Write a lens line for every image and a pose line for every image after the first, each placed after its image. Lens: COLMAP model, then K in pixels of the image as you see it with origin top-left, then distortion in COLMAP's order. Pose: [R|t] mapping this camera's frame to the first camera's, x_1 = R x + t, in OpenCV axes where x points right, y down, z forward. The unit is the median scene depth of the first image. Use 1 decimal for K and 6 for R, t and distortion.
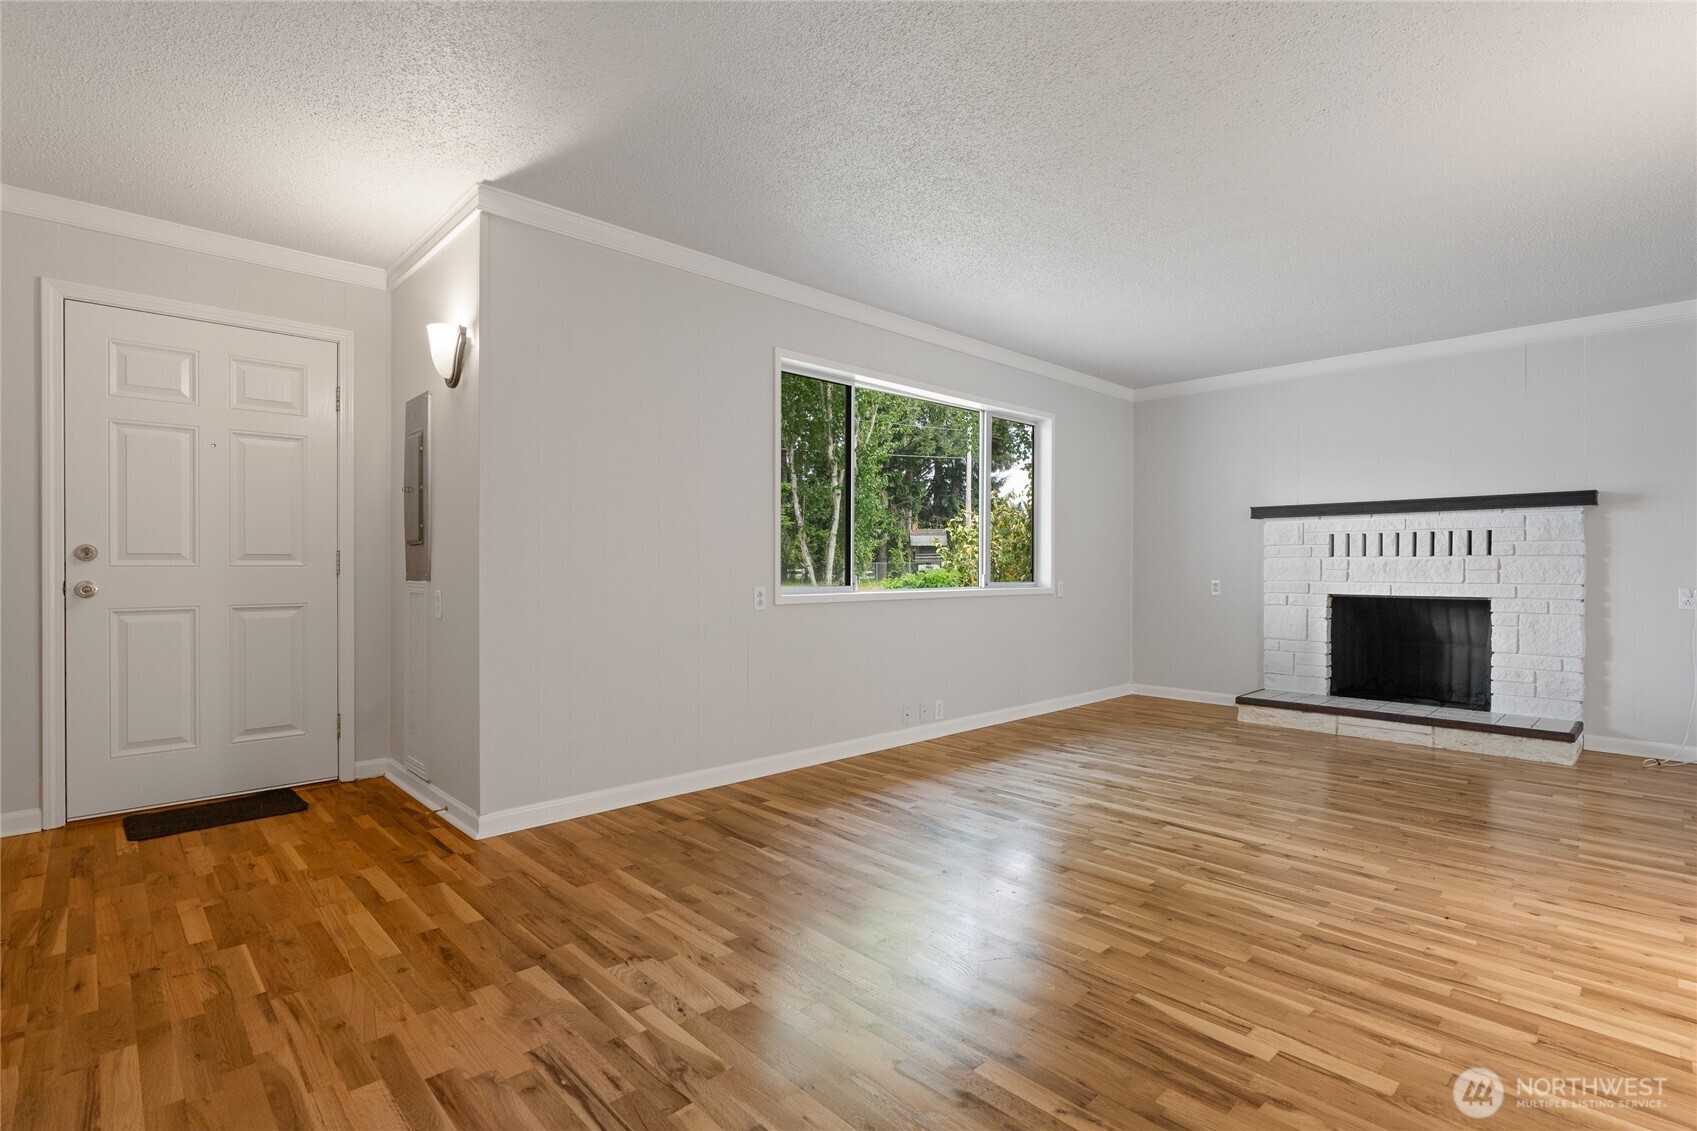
lens RADIAL K [[778.1, 0, 852.1], [0, 778.1, 569.0], [0, 0, 1]] dist [-0.001759, 0.000772]
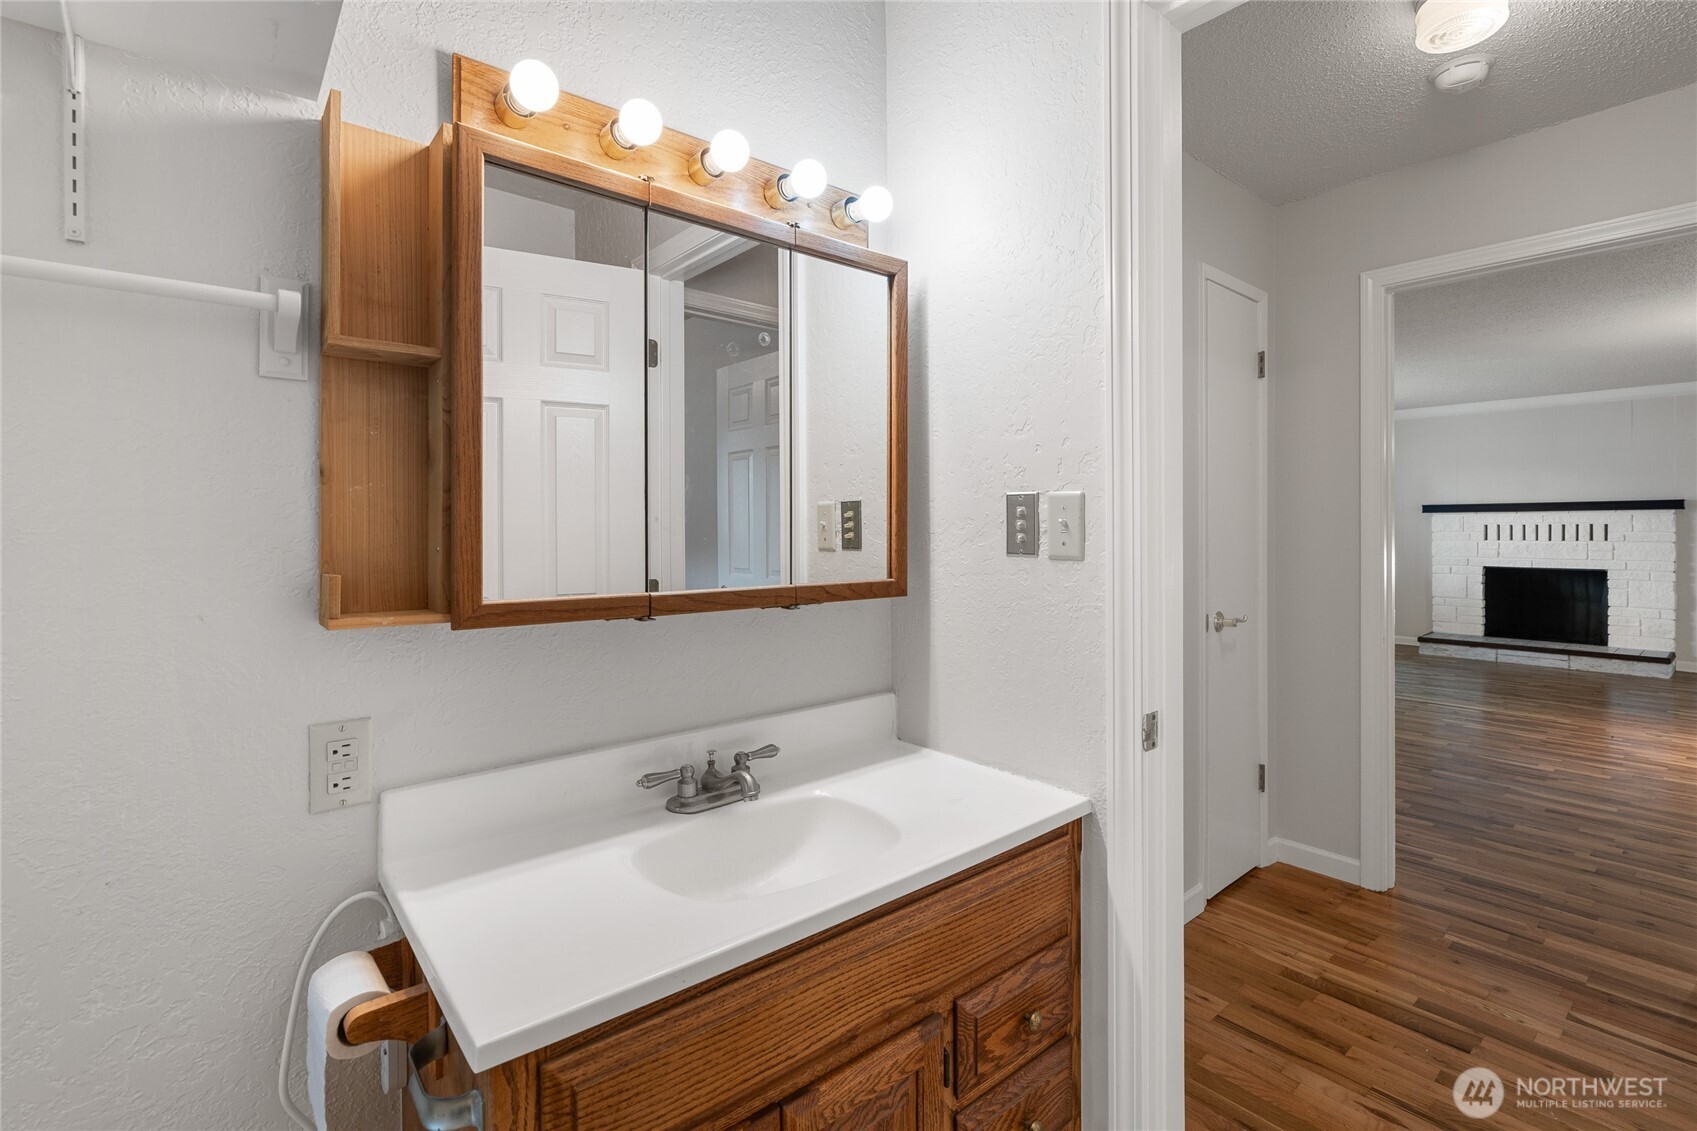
lens RADIAL K [[778.1, 0, 811.3], [0, 778.1, 527.1], [0, 0, 1]] dist [-0.001759, 0.000772]
pose [[0.997472, -0.009330, -0.070445, -0.586083], [0.009651, 0.999944, 0.004226, -0.064776], [0.070402, -0.004895, 0.997507, -0.584363]]
